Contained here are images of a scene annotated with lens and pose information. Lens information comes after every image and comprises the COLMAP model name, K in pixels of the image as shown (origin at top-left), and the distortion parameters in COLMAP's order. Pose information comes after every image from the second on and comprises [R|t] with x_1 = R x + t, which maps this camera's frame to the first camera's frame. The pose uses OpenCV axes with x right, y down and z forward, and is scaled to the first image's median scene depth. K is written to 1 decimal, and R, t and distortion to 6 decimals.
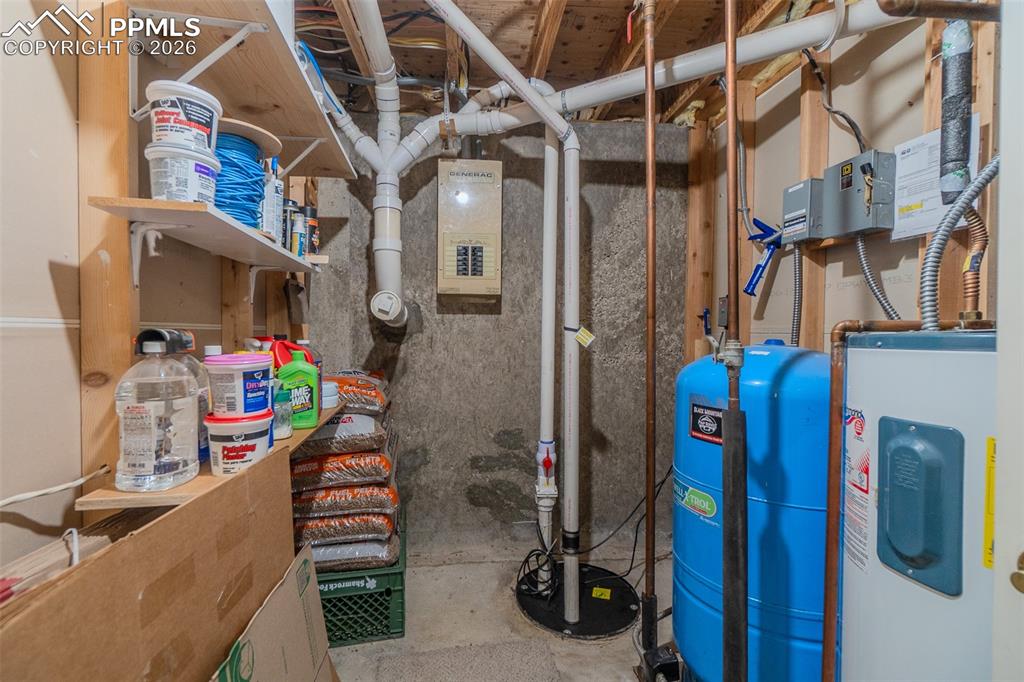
lens RADIAL K [[431.0, 0, 513.0], [0, 431.0, 341.4], [0, 0, 1]] dist [0.000866, 0.000001]
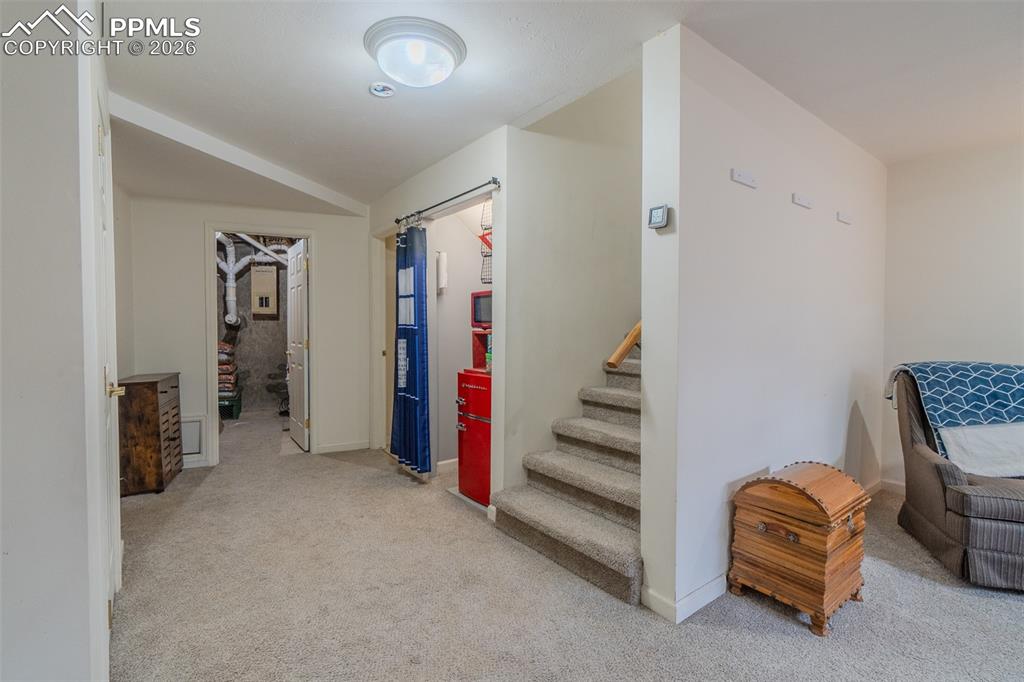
lens RADIAL K [[463.4, 0, 509.5], [0, 463.4, 339.7], [0, 0, 1]] dist [-0.001684, -0.000352]
pose [[0.972948, -0.008442, 0.230869, 0.751121], [0.005009, 0.999868, 0.015452, 0.020548], [-0.230969, -0.013878, 0.972862, -2.292756]]
